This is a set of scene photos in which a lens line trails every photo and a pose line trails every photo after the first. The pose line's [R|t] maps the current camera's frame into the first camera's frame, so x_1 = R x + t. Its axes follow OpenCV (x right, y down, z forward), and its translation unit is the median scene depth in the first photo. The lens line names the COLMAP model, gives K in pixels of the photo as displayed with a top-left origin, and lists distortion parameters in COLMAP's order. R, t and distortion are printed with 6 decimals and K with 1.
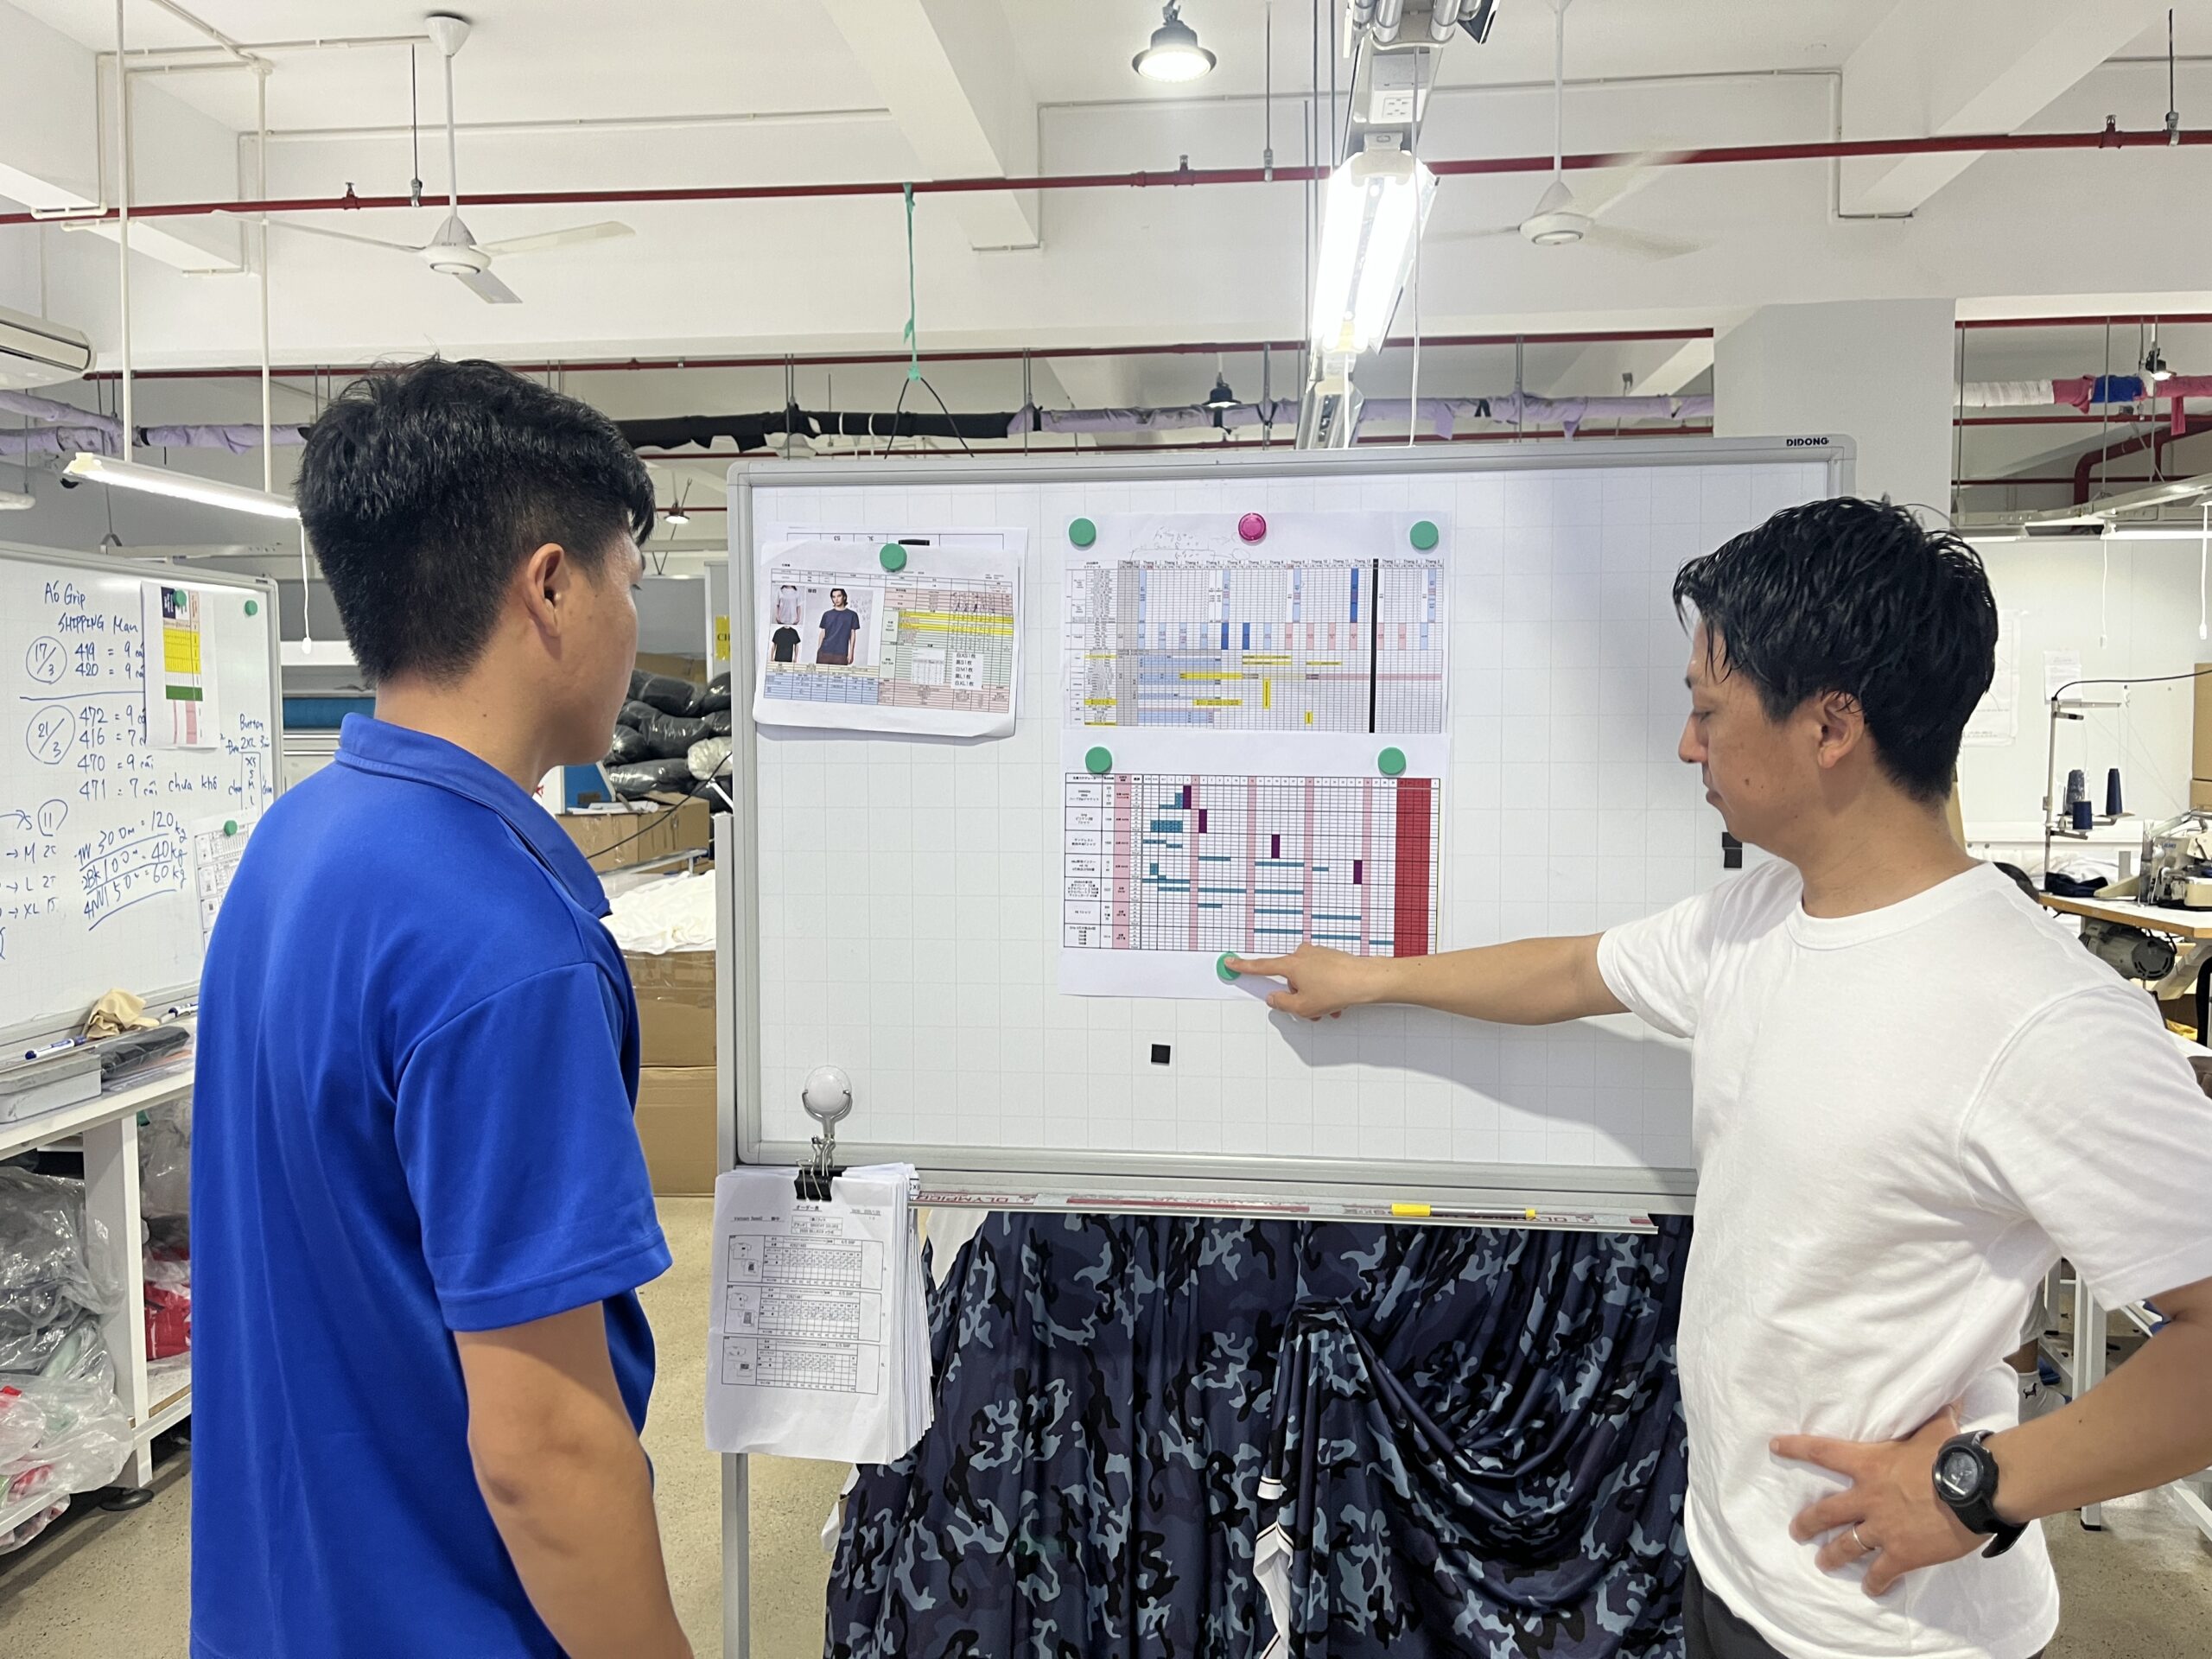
lens RADIAL K [[1697.8, 0, 1106.0], [0, 1697.8, 829.5], [0, 0, 1]] dist [0.084649, -0.139691]
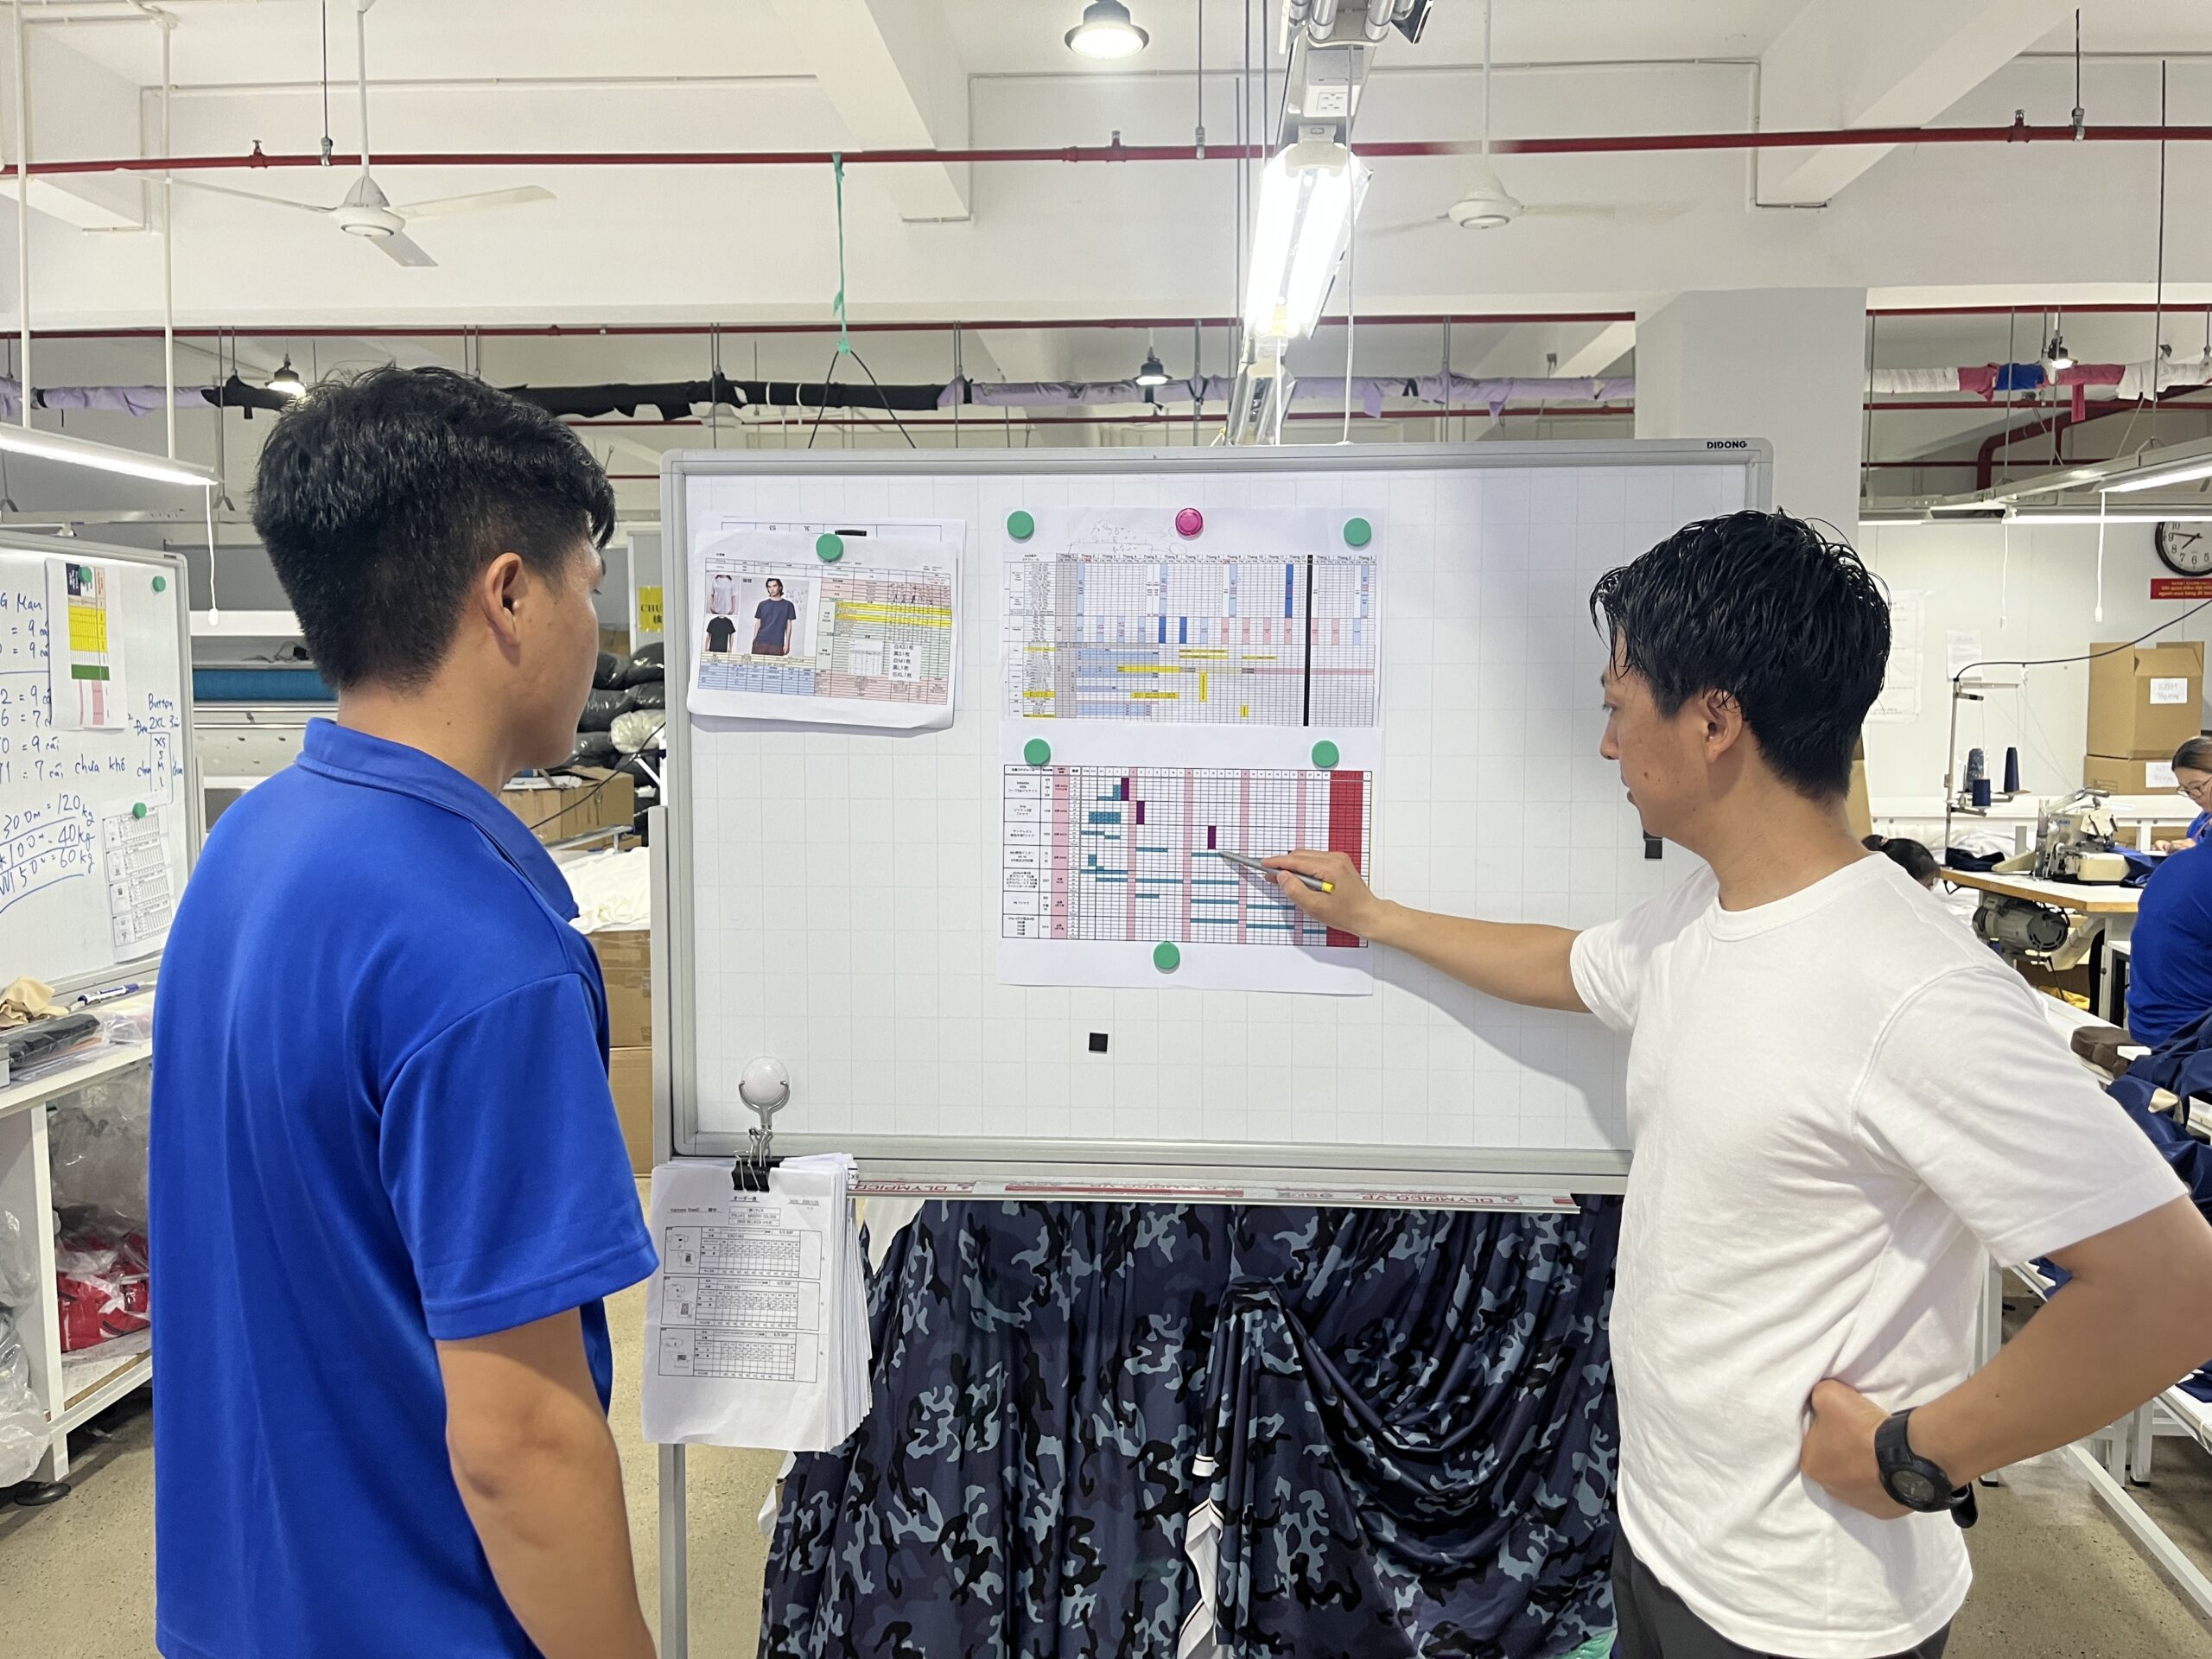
lens RADIAL K [[1698.8, 0, 1133.4], [0, 1698.8, 828.4], [0, 0, 1]] dist [0.083507, -0.139058]
pose [[0.998282, -0.000579, 0.058590, -0.004534], [-0.000596, 0.999799, 0.020042, -0.011256], [-0.058589, -0.020043, 0.998081, -0.006492]]
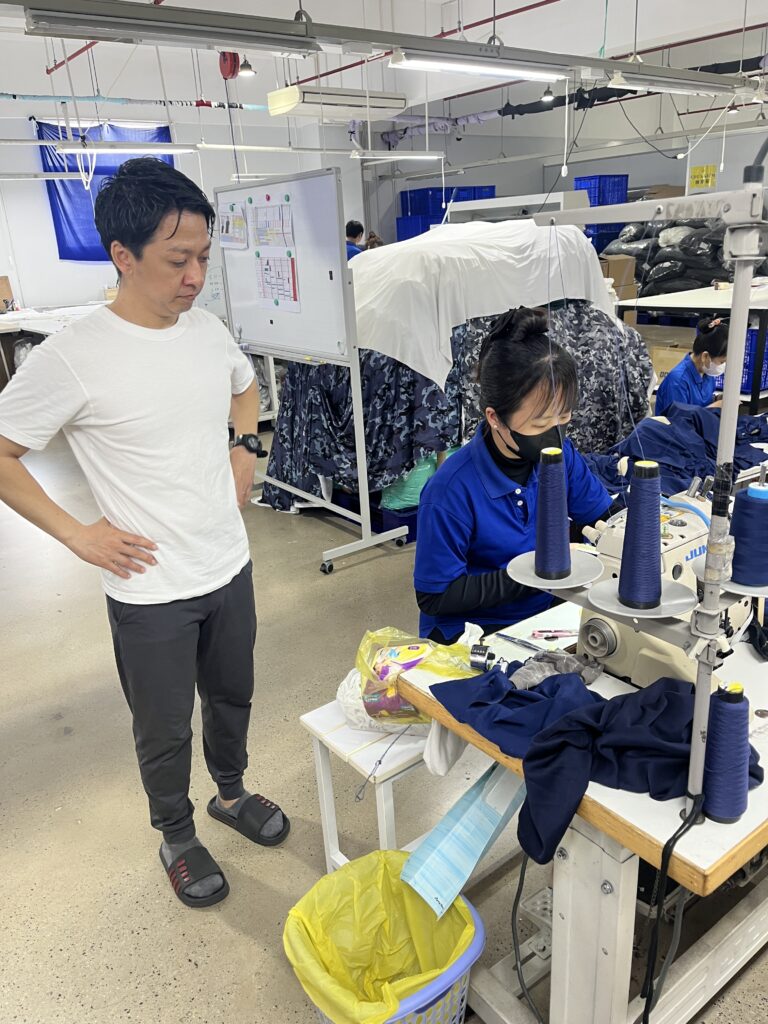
lens RADIAL K [[786.4, 0, 384.0], [0, 786.4, 512.0], [0, 0, 1]] dist [0.083507, -0.139058]
pose [[0.699662, 0.205352, -0.684327, 1.300530], [0.004890, 0.956407, 0.291997, 0.000669], [0.714457, -0.207646, 0.668157, -0.223542]]
